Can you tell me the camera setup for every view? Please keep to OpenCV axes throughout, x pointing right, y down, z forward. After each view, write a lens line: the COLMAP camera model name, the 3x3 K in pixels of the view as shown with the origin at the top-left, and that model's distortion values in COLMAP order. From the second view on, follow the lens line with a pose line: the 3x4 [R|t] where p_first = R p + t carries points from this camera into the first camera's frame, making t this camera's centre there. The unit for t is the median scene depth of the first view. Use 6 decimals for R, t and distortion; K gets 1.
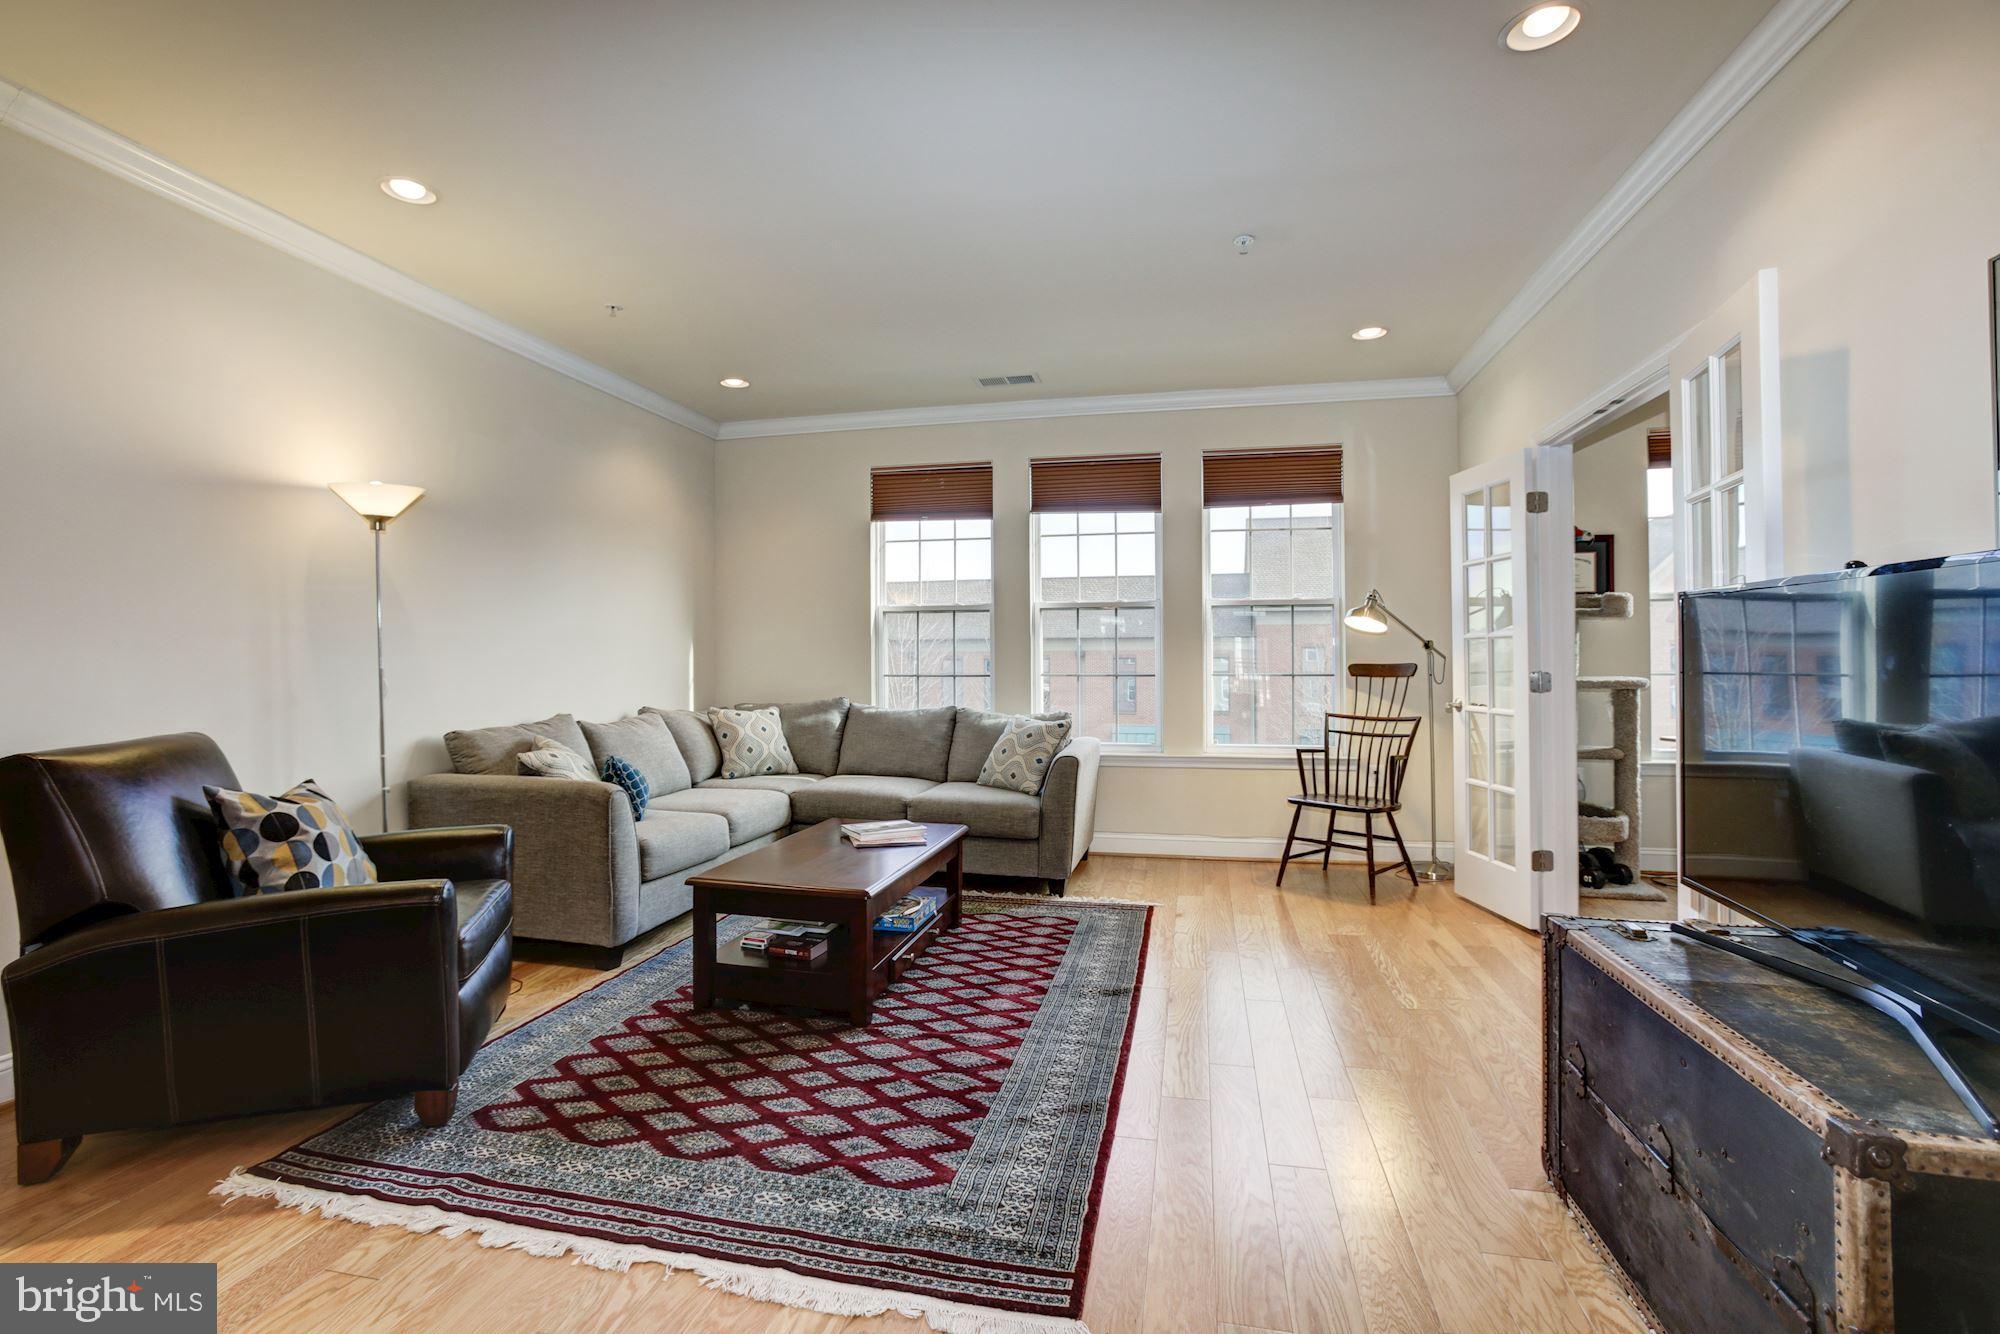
lens RADIAL K [[920.2, 0, 1016.7], [0, 920.2, 640.7], [0, 0, 1]] dist [-0.048429, 0.023381]
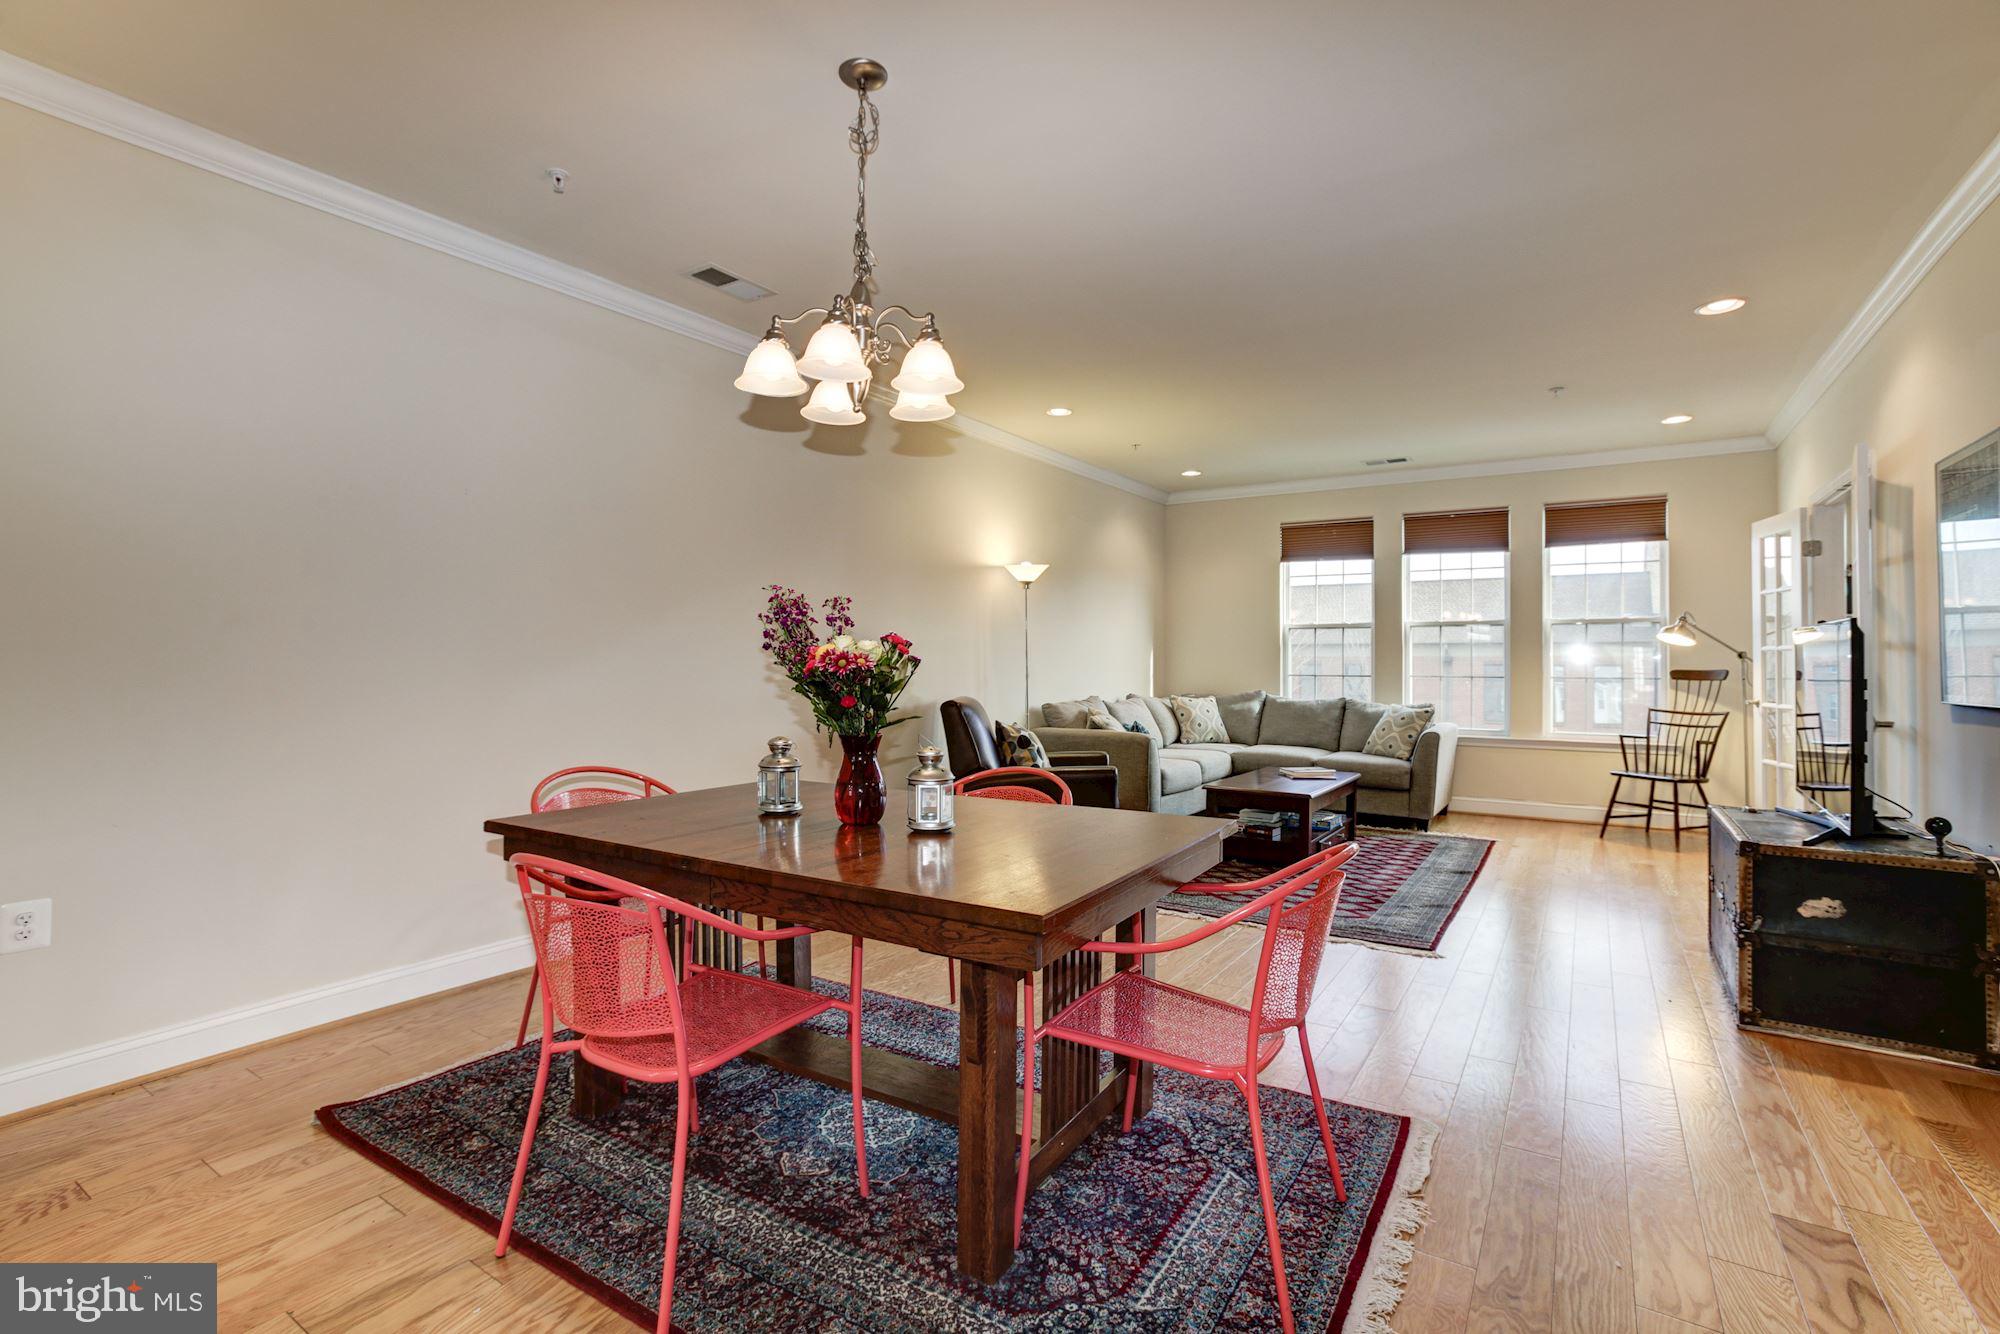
lens RADIAL K [[967.2, 0, 1074.6], [0, 967.2, 656.4], [0, 0, 1]] dist [-0.010918, 0.010724]
pose [[0.954678, 0.005030, -0.297599, -0.025518], [-0.001585, 0.999929, 0.011817, -0.007392], [0.297638, -0.010810, 0.954618, -0.543252]]
